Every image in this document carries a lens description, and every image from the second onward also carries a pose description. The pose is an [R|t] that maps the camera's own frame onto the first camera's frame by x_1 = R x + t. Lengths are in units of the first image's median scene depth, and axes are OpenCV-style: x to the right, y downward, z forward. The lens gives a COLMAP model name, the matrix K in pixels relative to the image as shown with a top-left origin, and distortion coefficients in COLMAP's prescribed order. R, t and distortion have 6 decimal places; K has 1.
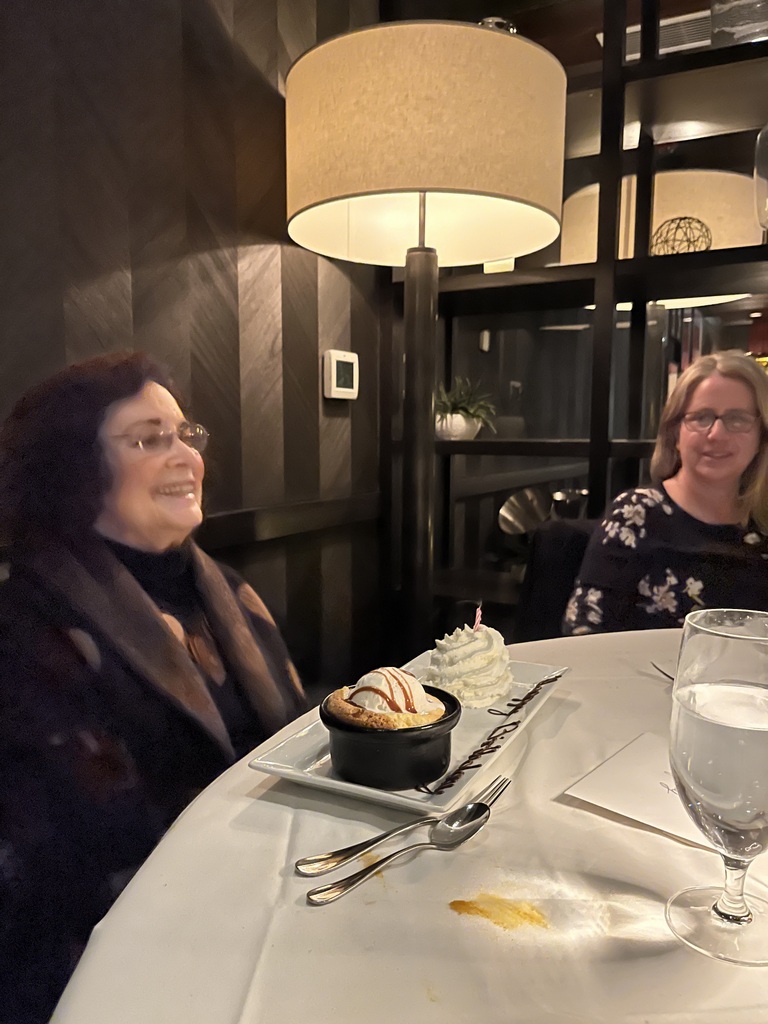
lens RADIAL K [[788.7, 0, 382.9], [0, 788.7, 562.1], [0, 0, 1]] dist [-0.006935, 0.001867]
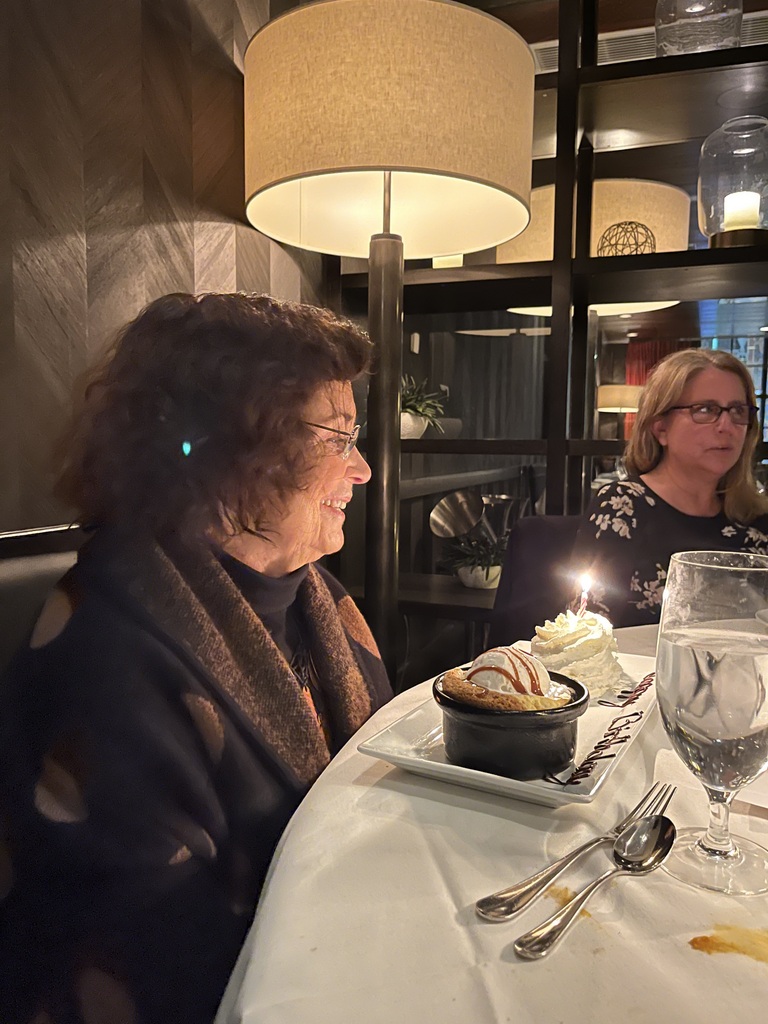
lens RADIAL K [[783.6, 0, 386.2], [0, 783.6, 548.4], [0, 0, 1]] dist [0.009109, -0.013534]
pose [[0.987510, -0.010889, 0.157179, -0.117111], [0.016250, 0.999328, -0.032862, 0.017242], [-0.156716, 0.035005, 0.987023, 0.074013]]
